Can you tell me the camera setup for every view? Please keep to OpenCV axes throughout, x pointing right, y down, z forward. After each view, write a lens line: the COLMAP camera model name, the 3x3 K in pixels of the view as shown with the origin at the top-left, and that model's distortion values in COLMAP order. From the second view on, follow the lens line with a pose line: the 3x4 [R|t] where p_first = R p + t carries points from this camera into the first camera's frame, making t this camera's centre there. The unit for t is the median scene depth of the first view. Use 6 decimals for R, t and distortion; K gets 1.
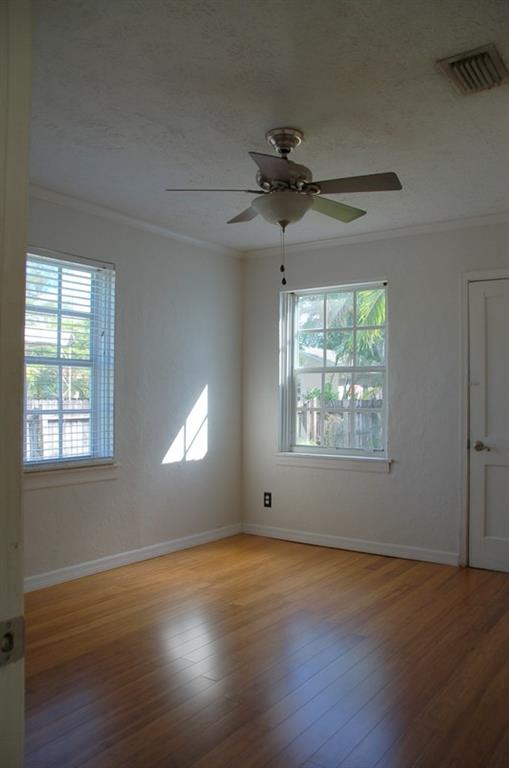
lens RADIAL K [[608.2, 0, 255.7], [0, 608.2, 384.4], [0, 0, 1]] dist [-0.045301, 0.005278]
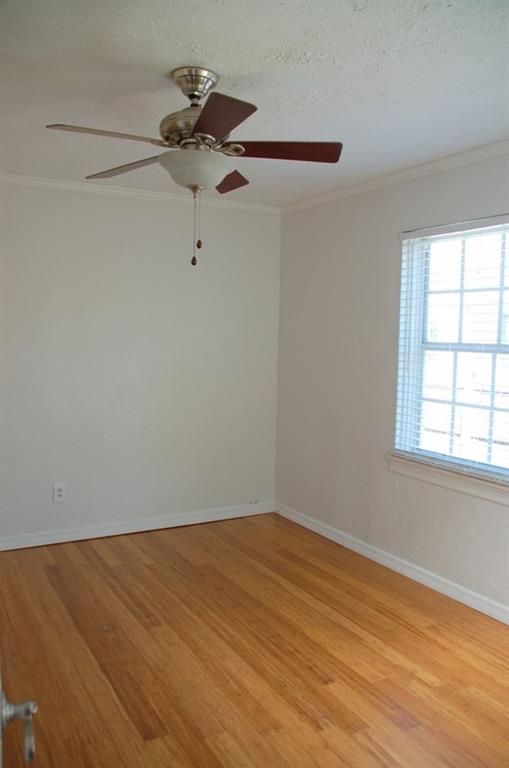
lens RADIAL K [[608.2, 0, 255.7], [0, 608.2, 385.8], [0, 0, 1]] dist [-0.045301, 0.005278]
pose [[-0.409847, 0.055574, -0.910460, 0.602431], [-0.002152, 0.998081, 0.061891, -0.039712], [0.912152, 0.027326, -0.408941, 1.113053]]
